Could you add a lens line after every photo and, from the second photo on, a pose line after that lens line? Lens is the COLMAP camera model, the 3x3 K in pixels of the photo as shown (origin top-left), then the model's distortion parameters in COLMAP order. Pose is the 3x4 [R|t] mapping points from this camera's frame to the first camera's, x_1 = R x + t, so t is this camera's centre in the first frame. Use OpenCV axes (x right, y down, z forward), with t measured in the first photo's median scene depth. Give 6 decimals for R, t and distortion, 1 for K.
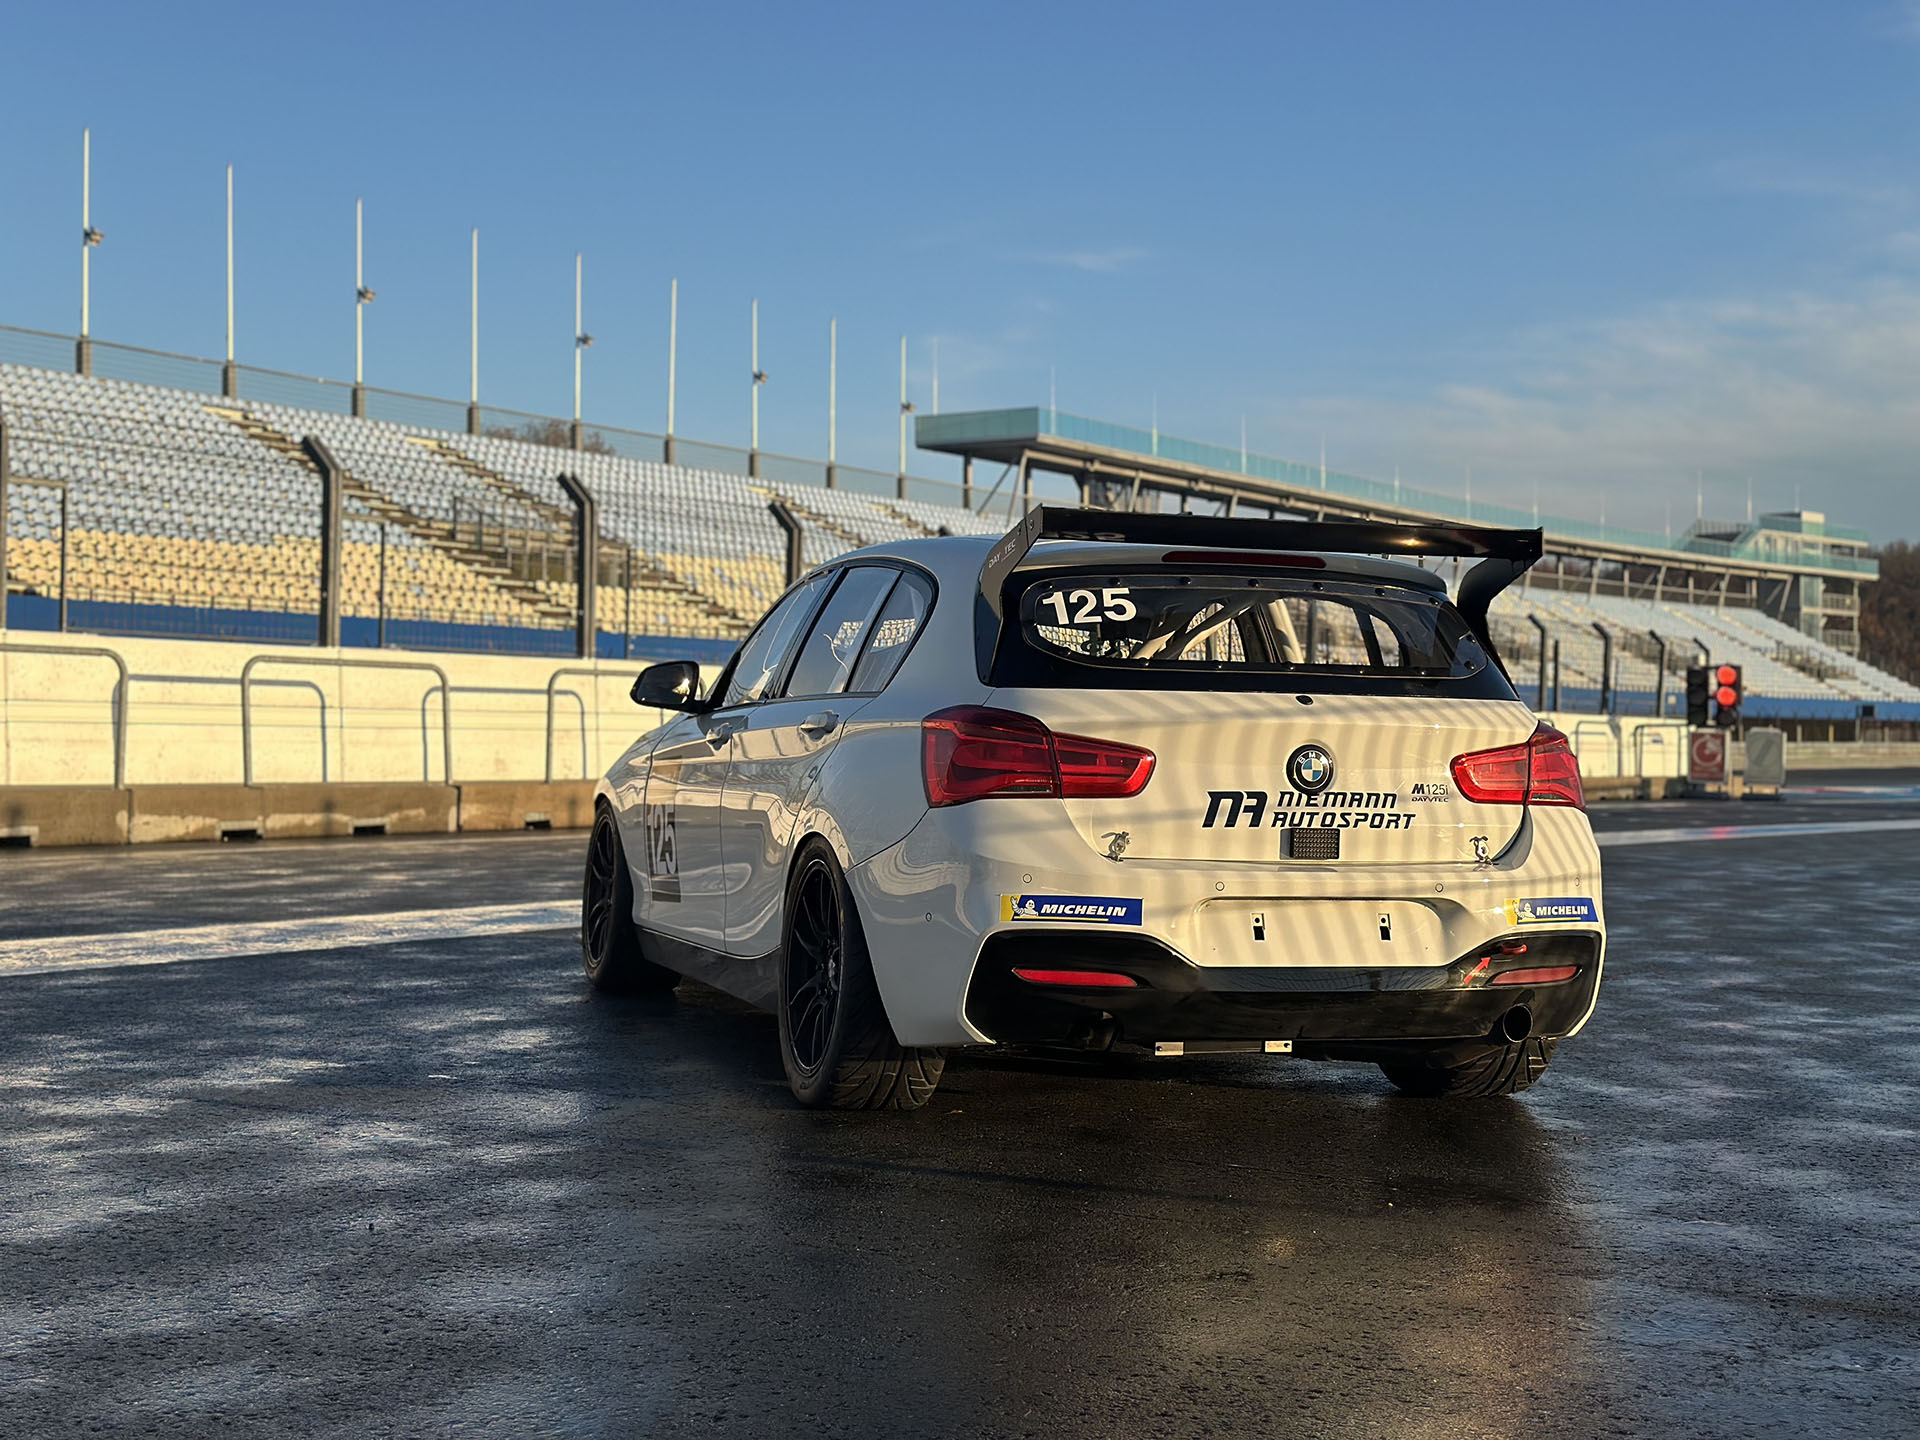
lens RADIAL K [[2651.7, 0, 955.6], [0, 2651.7, 720.0], [0, 0, 1]] dist [0.145630, 0.000000]
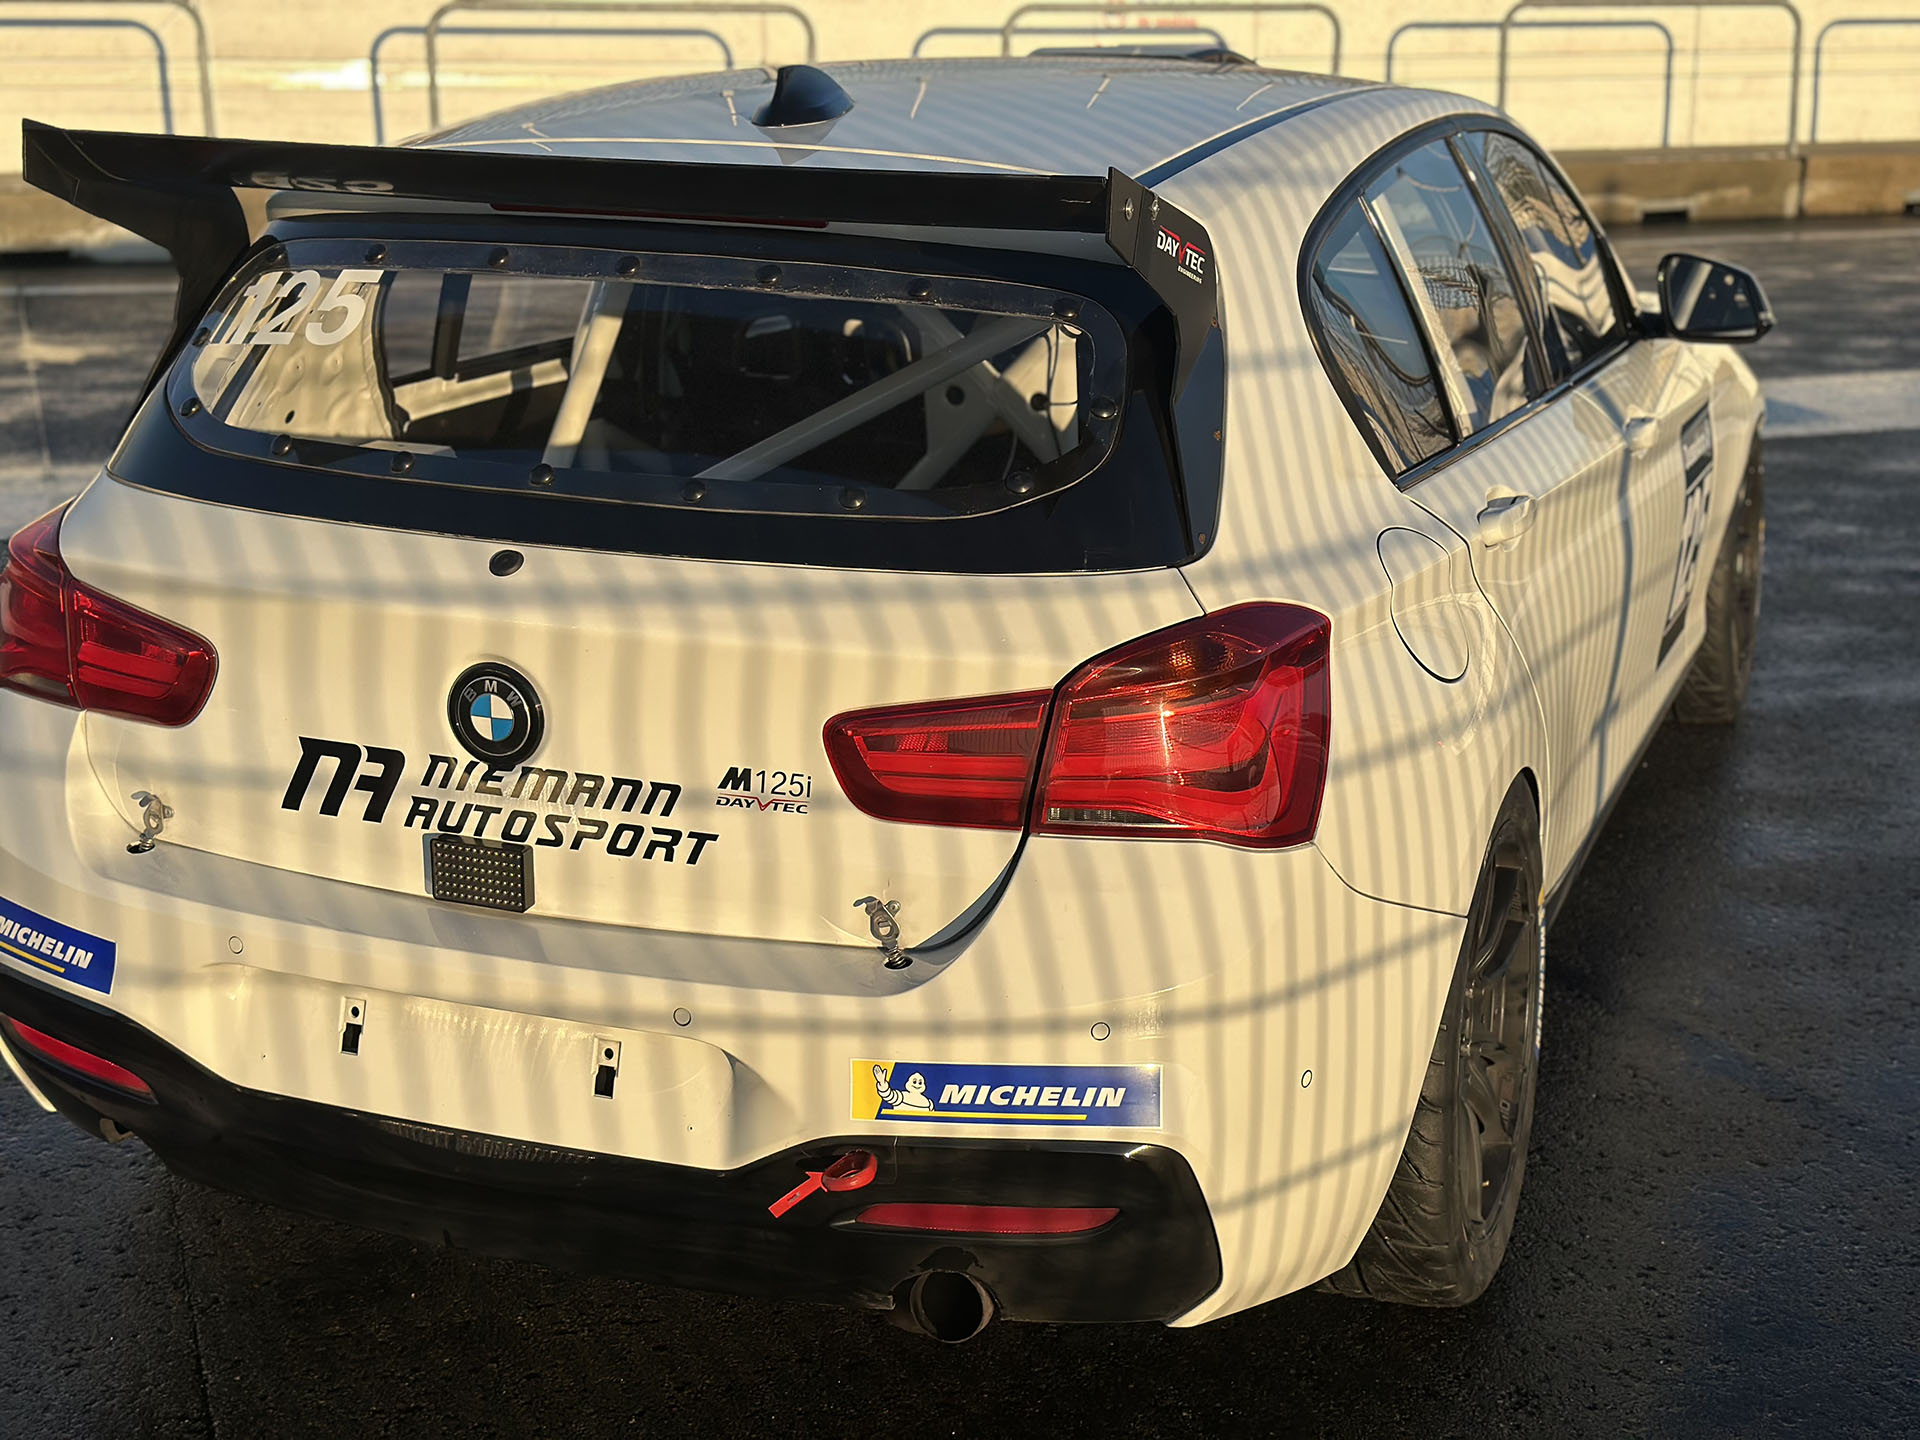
lens RADIAL K [[2651.7, 0, 971.1], [0, 2651.7, 717.0], [0, 0, 1]] dist [0.145630, 0.000000]
pose [[0.773004, 0.160846, -0.613672, 0.466405], [0.009981, 0.964121, 0.265274, -0.100306], [0.634322, -0.211183, 0.743664, 0.677818]]
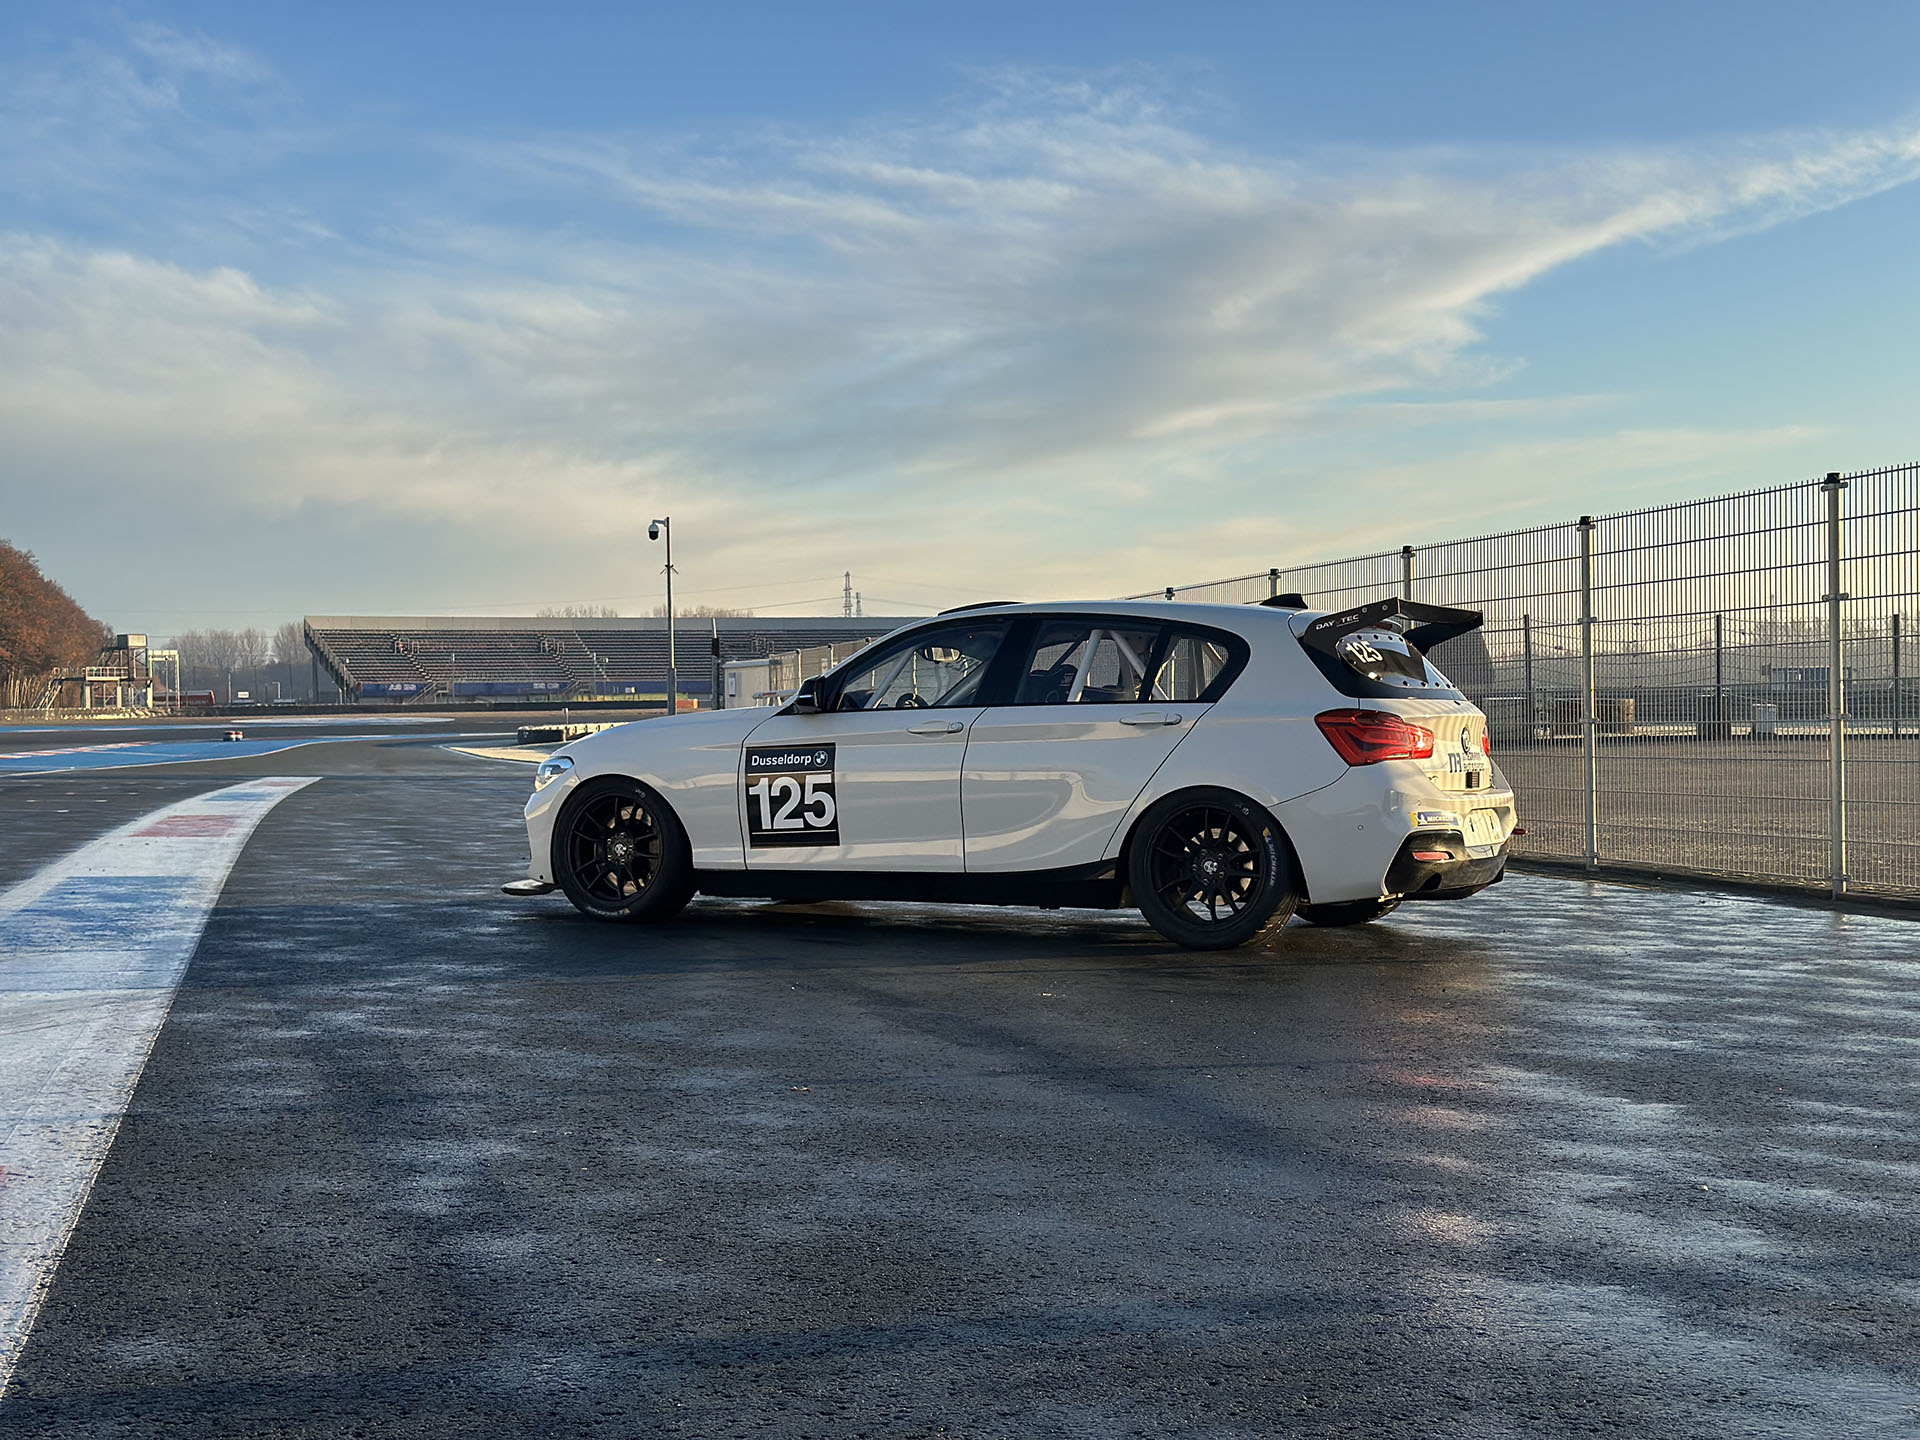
lens RADIAL K [[2651.7, 0, 959.5], [0, 2651.7, 718.8], [0, 0, 1]] dist [0.145630, 0.000000]
pose [[0.686299, -0.013968, 0.727185, -1.411473], [0.006425, 0.999893, 0.013143, -0.022444], [-0.727291, -0.004348, 0.686315, -0.025266]]
